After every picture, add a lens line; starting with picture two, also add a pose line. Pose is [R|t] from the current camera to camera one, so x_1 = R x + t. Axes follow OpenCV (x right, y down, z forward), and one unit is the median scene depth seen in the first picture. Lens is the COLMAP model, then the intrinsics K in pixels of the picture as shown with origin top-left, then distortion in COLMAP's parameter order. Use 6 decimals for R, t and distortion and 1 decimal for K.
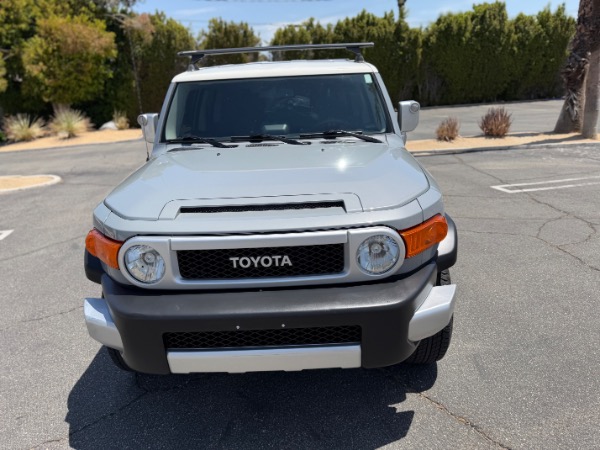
lens RADIAL K [[427.2, 0, 296.2], [0, 427.2, 228.7], [0, 0, 1]] dist [0.013622, -0.013961]
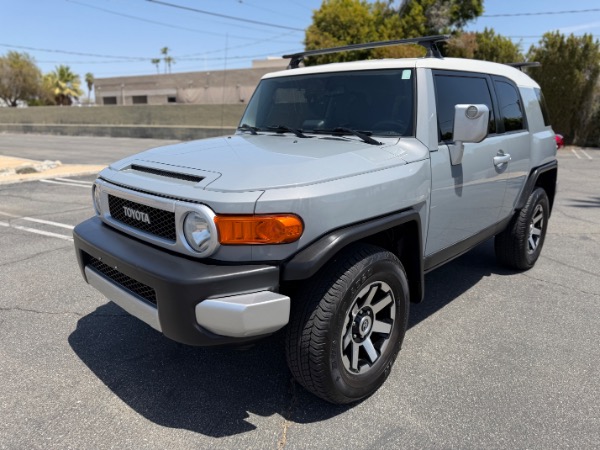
lens RADIAL K [[427.2, 0, 295.6], [0, 427.2, 223.9], [0, 0, 1]] dist [0.013622, -0.013961]
pose [[0.732705, 0.218806, -0.644412, 0.468655], [-0.252681, 0.966684, 0.040928, -0.027064], [0.631898, 0.132843, 0.763582, 0.174310]]
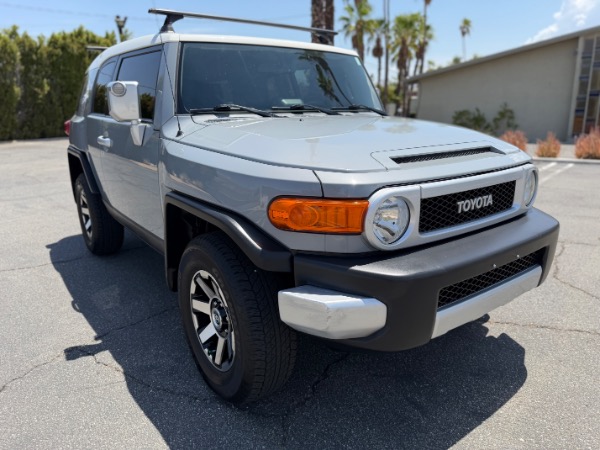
lens RADIAL K [[427.2, 0, 298.7], [0, 427.2, 228.5], [0, 0, 1]] dist [0.013622, -0.013961]
pose [[0.795232, -0.128562, 0.592519, -0.474361], [0.166225, 0.986045, -0.009147, 0.035044], [-0.583075, 0.105765, 0.805505, 0.200937]]
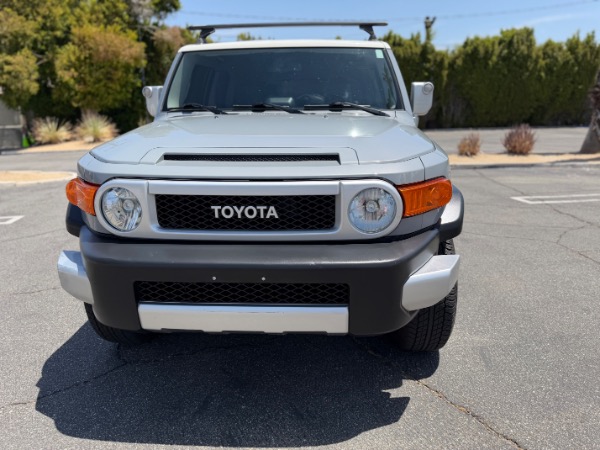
lens RADIAL K [[427.2, 0, 299.8], [0, 427.2, 229.2], [0, 0, 1]] dist [0.013622, -0.013961]
pose [[0.998109, 0.048340, -0.037970, 0.033781], [-0.049984, 0.997797, -0.043615, 0.068936], [0.035778, 0.045431, 0.998327, 0.038624]]
